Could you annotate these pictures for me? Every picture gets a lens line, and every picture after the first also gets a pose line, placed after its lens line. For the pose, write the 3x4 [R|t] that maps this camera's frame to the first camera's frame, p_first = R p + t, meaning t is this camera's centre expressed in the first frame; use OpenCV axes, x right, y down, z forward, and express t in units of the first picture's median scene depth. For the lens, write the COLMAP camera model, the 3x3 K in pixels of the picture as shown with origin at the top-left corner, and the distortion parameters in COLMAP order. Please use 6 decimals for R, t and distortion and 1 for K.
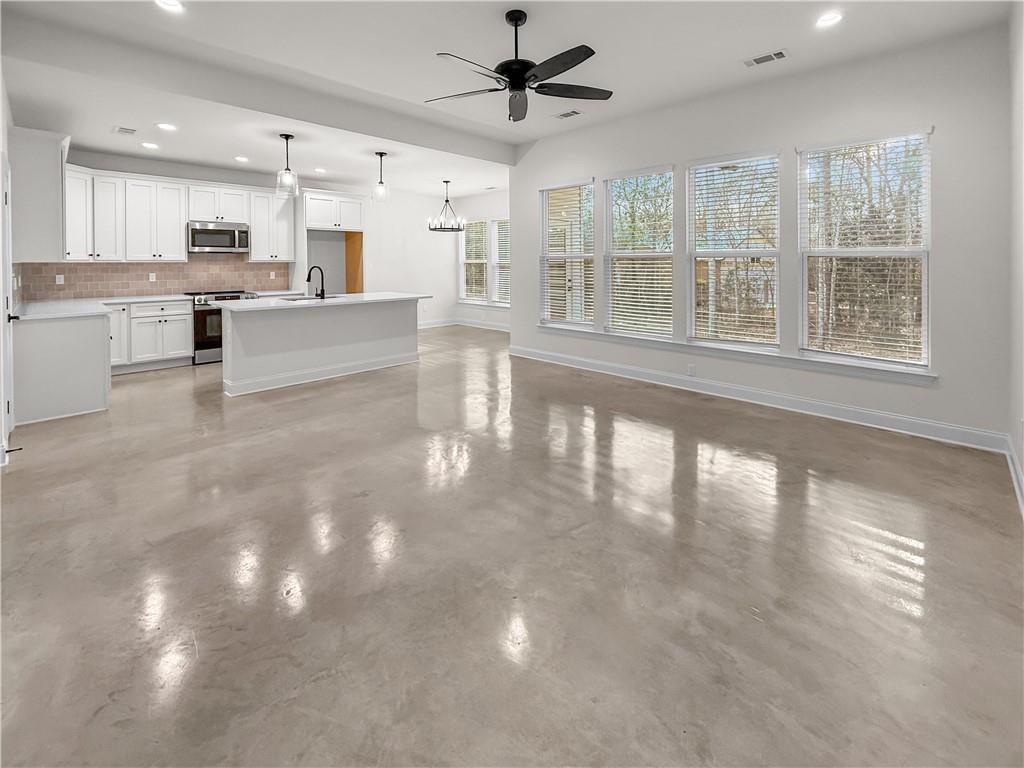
lens RADIAL K [[459.2, 0, 513.7], [0, 459.2, 272.4], [0, 0, 1]] dist [0.002888, 0.000259]
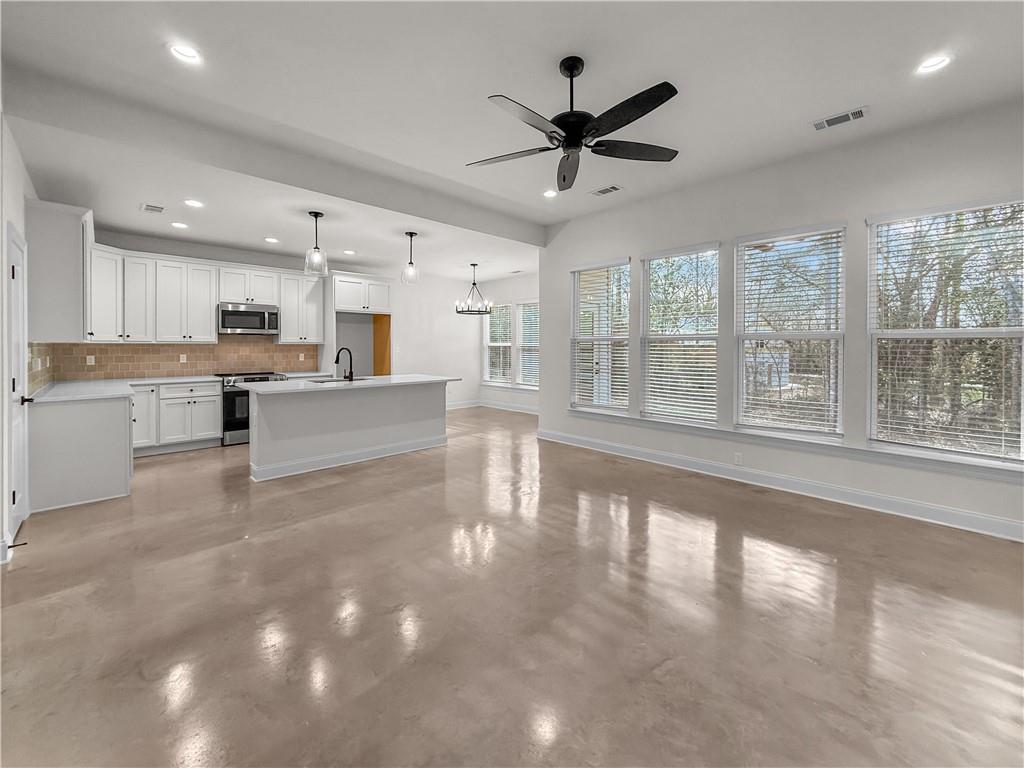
lens RADIAL K [[427.9, 0, 518.6], [0, 427.9, 351.6], [0, 0, 1]] dist [-0.001054, 0.001339]
pose [[0.999805, 0.003999, -0.019343, -0.038317], [-0.004185, 0.999945, -0.009570, 0.001599], [0.019304, 0.009649, 0.999767, 0.087527]]
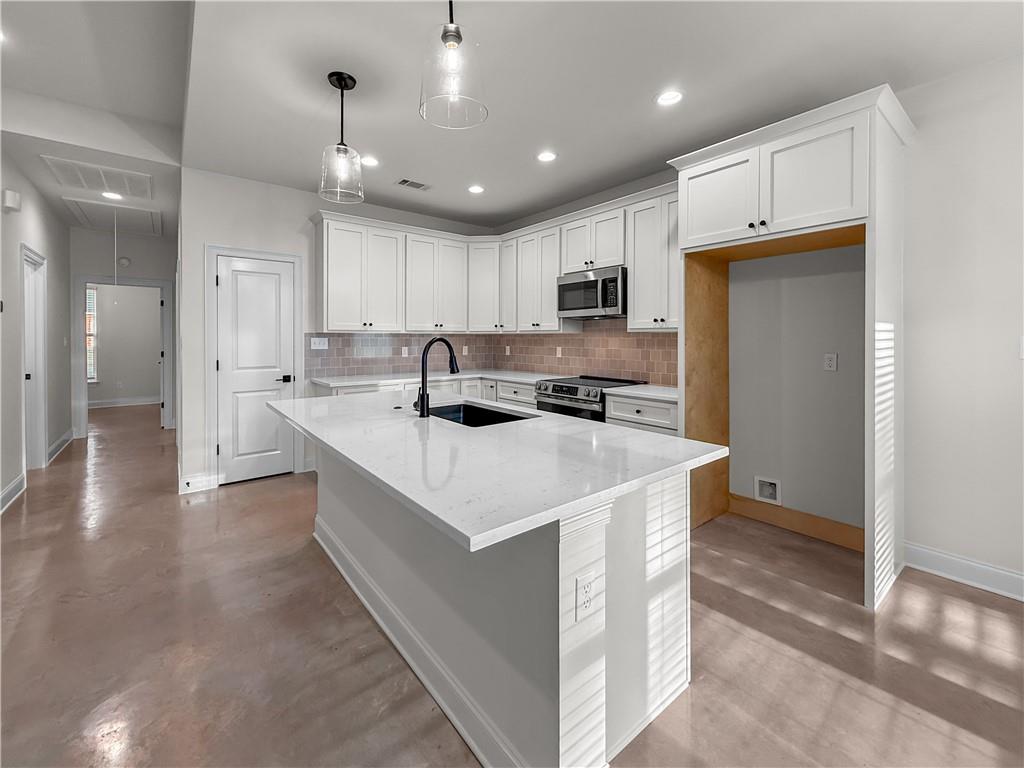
lens RADIAL K [[427.9, 0, 507.5], [0, 427.9, 341.2], [0, 0, 1]] dist [-0.001054, 0.001339]
pose [[-0.123477, 0.008701, -0.992309, -0.038286], [-0.023130, 0.999665, 0.011644, -0.015961], [0.992078, 0.024390, -0.123234, 1.076187]]
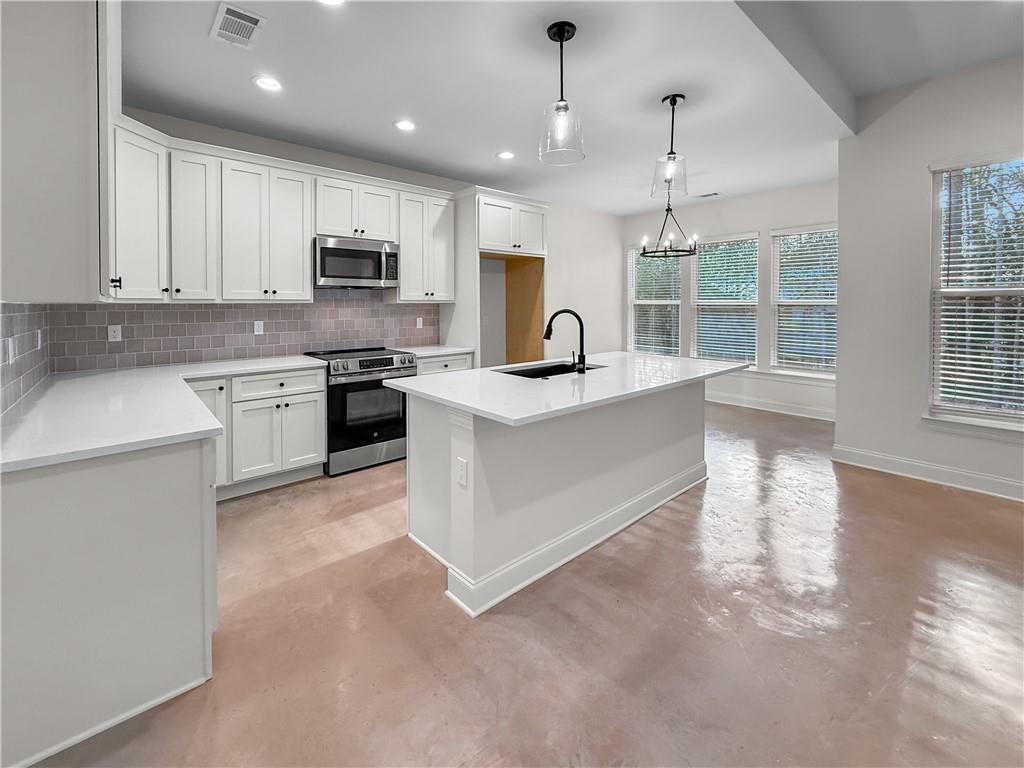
lens RADIAL K [[427.9, 0, 497.9], [0, 427.9, 311.3], [0, 0, 1]] dist [-0.001054, 0.001339]
pose [[0.996861, 0.000226, -0.079178, -0.455788], [-0.000737, 0.999979, -0.006426, -0.008273], [0.079174, 0.006464, 0.996840, 0.493402]]
